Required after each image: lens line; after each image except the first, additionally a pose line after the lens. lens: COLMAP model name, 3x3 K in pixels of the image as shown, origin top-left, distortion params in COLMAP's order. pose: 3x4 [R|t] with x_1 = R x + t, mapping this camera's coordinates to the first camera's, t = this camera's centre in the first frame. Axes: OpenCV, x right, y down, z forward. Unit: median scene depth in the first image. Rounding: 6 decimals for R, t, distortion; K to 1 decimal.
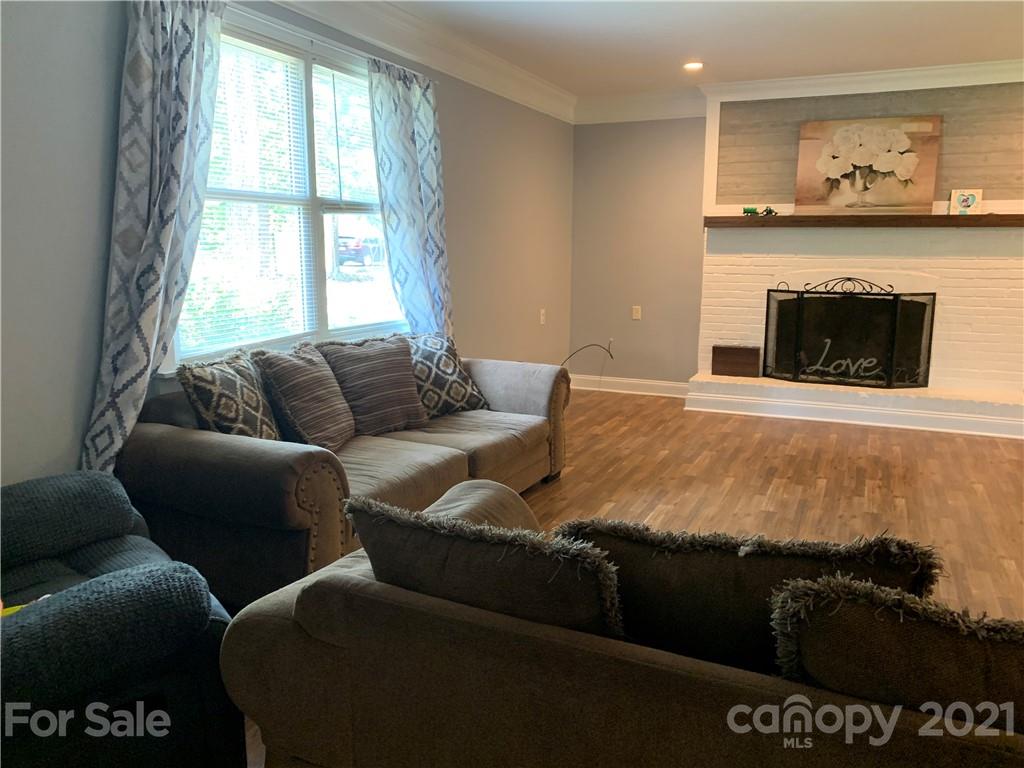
lens RADIAL K [[786.6, 0, 537.4], [0, 786.6, 359.7], [0, 0, 1]] dist [0.022900, -0.014416]
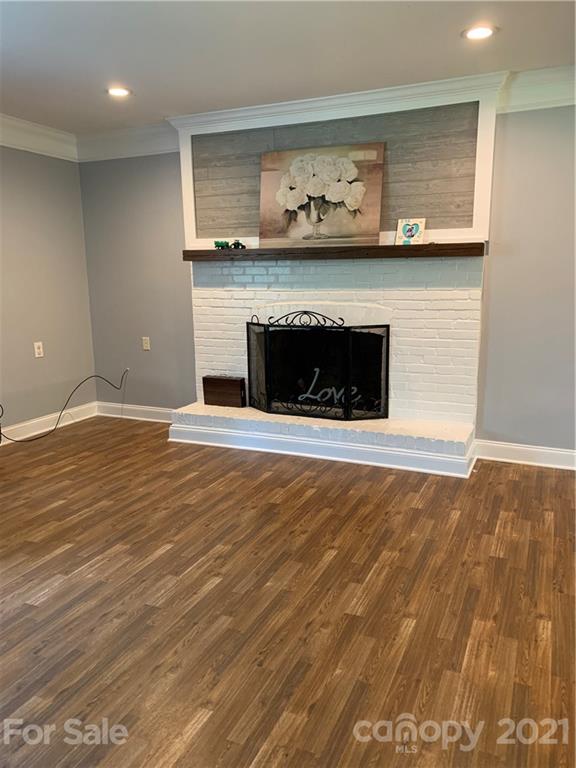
lens RADIAL K [[589.9, 0, 289.3], [0, 589.9, 383.1], [0, 0, 1]] dist [0.022900, -0.014416]
pose [[0.999850, -0.016063, -0.006470, 0.375465], [0.016309, 0.999069, 0.039940, -0.042221], [0.005822, -0.040039, 0.999181, 0.249931]]
